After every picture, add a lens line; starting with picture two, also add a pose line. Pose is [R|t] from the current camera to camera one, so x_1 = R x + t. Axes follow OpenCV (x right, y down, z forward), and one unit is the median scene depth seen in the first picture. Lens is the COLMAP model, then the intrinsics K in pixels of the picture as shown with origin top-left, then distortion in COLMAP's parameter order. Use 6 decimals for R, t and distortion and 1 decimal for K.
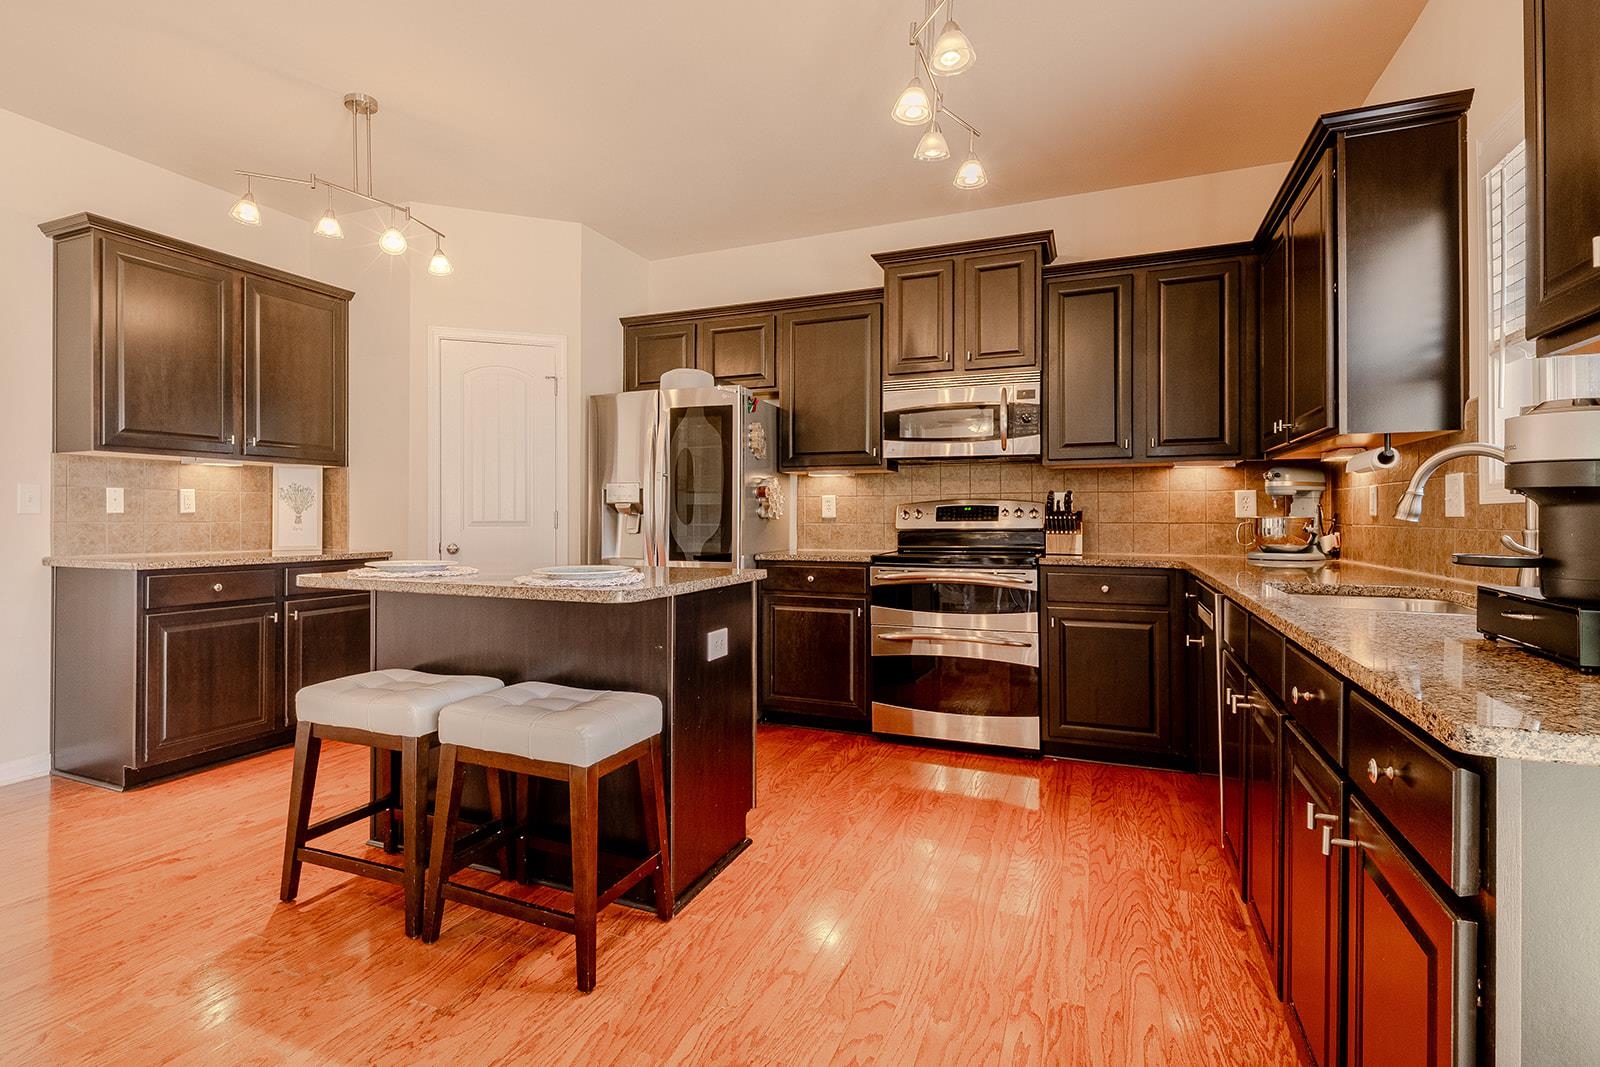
lens RADIAL K [[785.9, 0, 717.3], [0, 785.9, 513.8], [0, 0, 1]] dist [-0.000124, -0.000518]
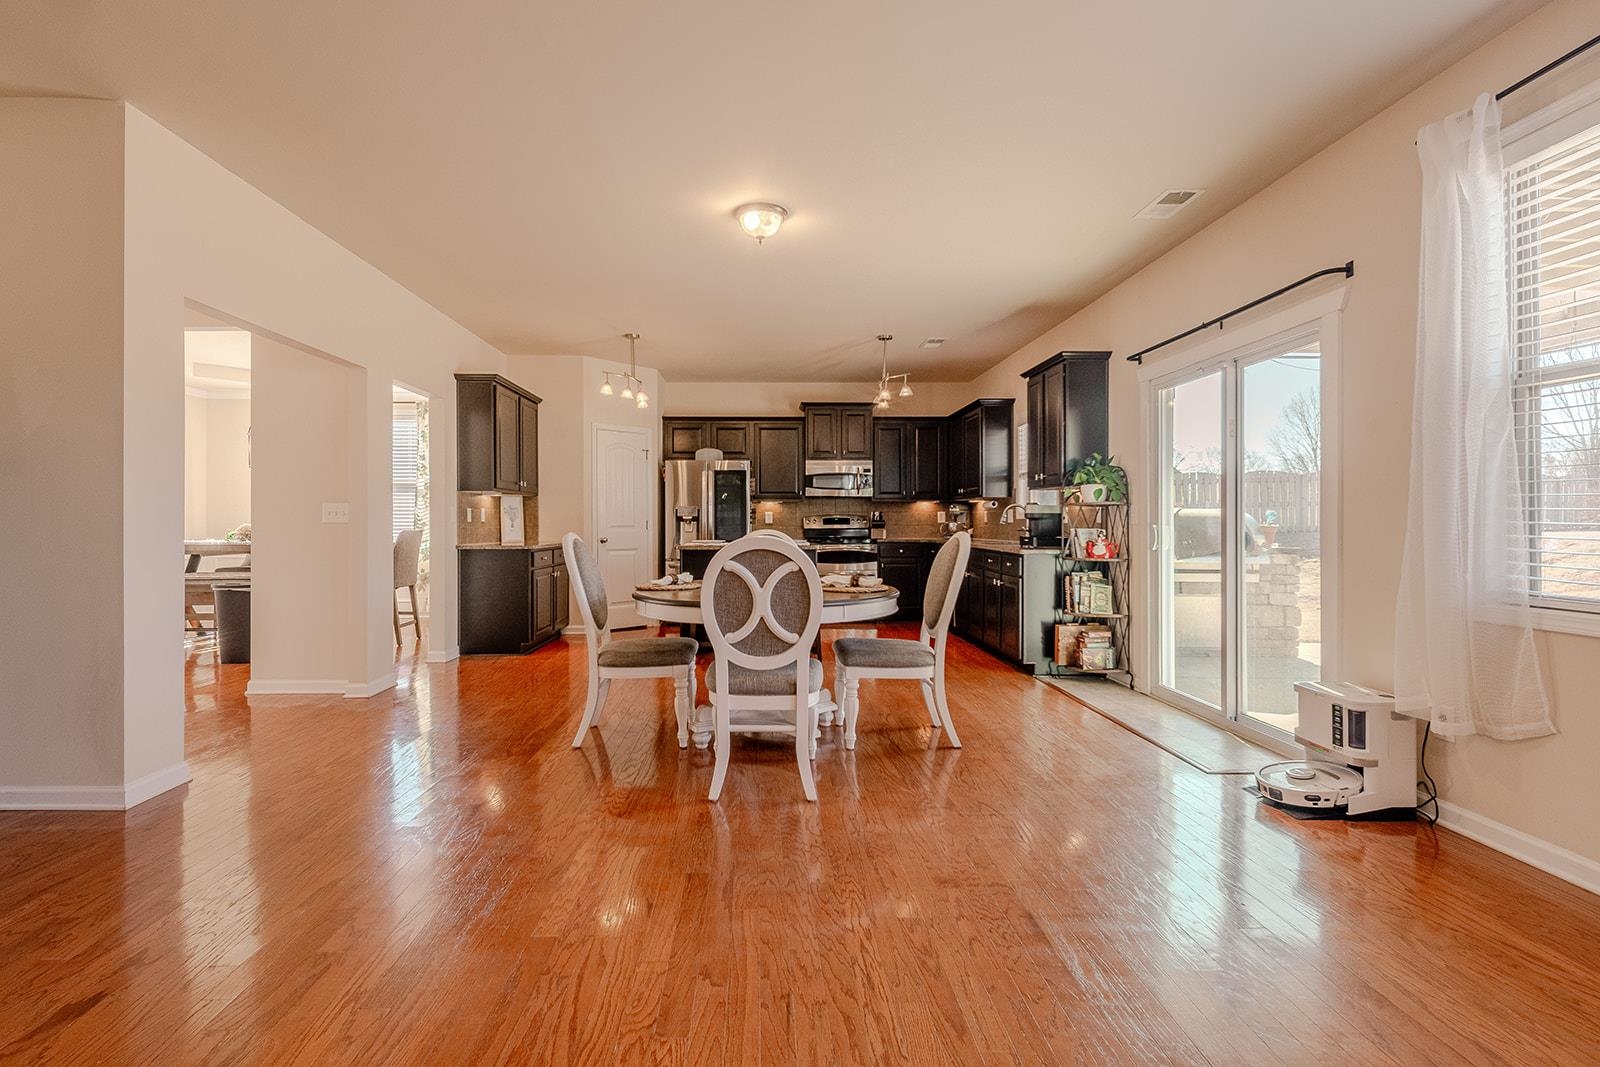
lens RADIAL K [[785.9, 0, 717.3], [0, 785.9, 513.8], [0, 0, 1]] dist [-0.000124, -0.000518]
pose [[0.909509, 0.002276, 0.415677, -0.954089], [0.000836, 0.999973, -0.007303, -0.005761], [-0.415682, 0.006989, 0.909483, -0.916668]]
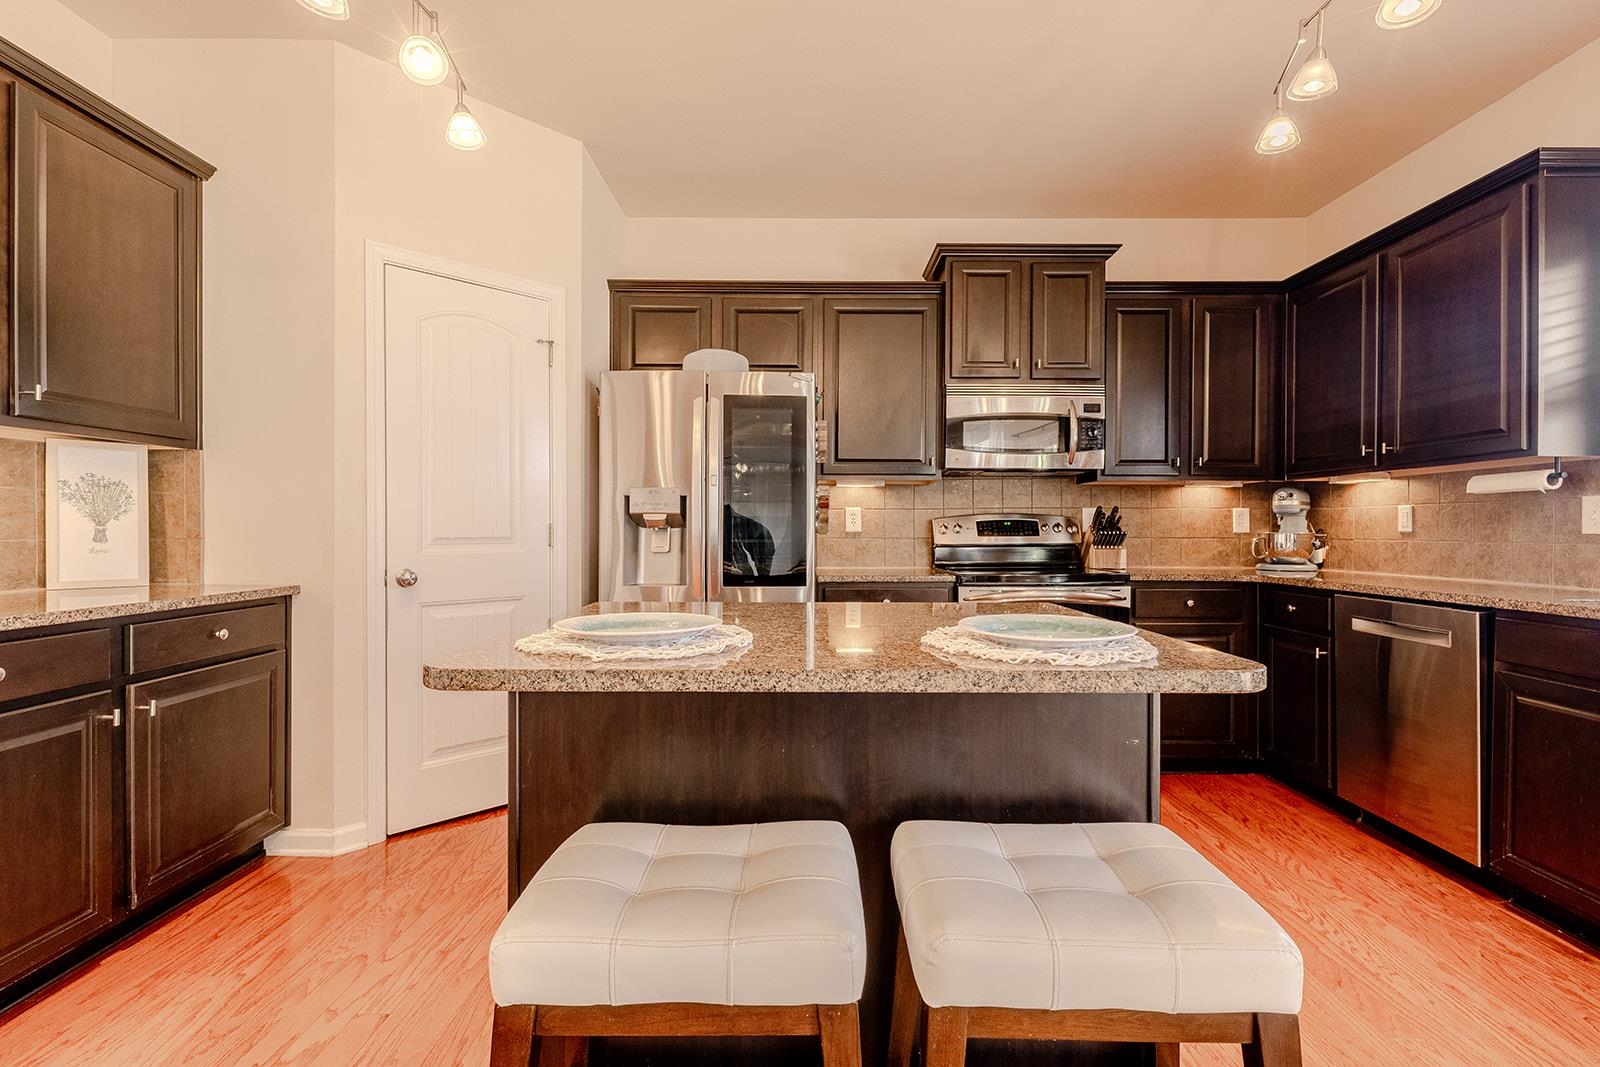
lens RADIAL K [[710.3, 0, 774.9], [0, 710.3, 530.1], [0, 0, 1]] dist [-0.001781, -0.000798]
pose [[0.908283, 0.001346, 0.418353, -0.330731], [-0.004163, 0.999974, 0.005821, -0.002119], [-0.418335, -0.007029, 0.908266, 0.342024]]
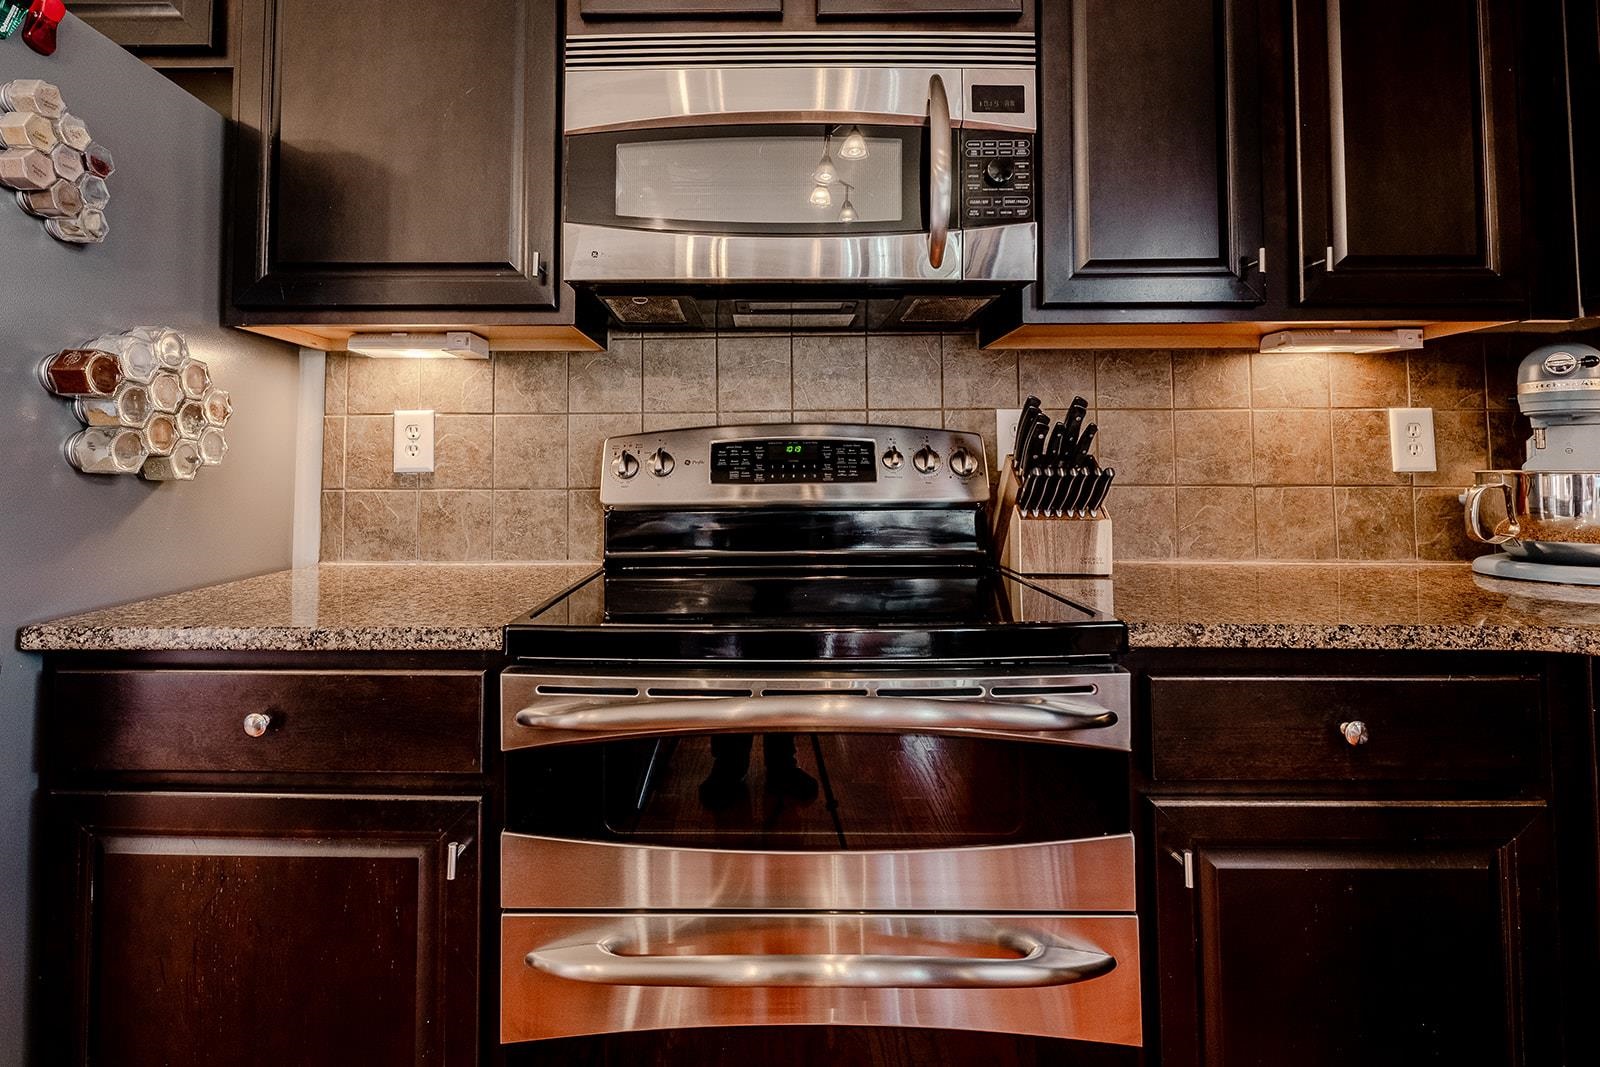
lens RADIAL K [[734.8, 0, 739.8], [0, 734.8, 436.1], [0, 0, 1]] dist [0.000395, -0.000195]
pose [[0.912879, 0.017302, 0.407863, 0.164513], [-0.001300, 0.999220, -0.039478, 0.001478], [-0.408228, 0.035508, 0.912189, 0.740662]]
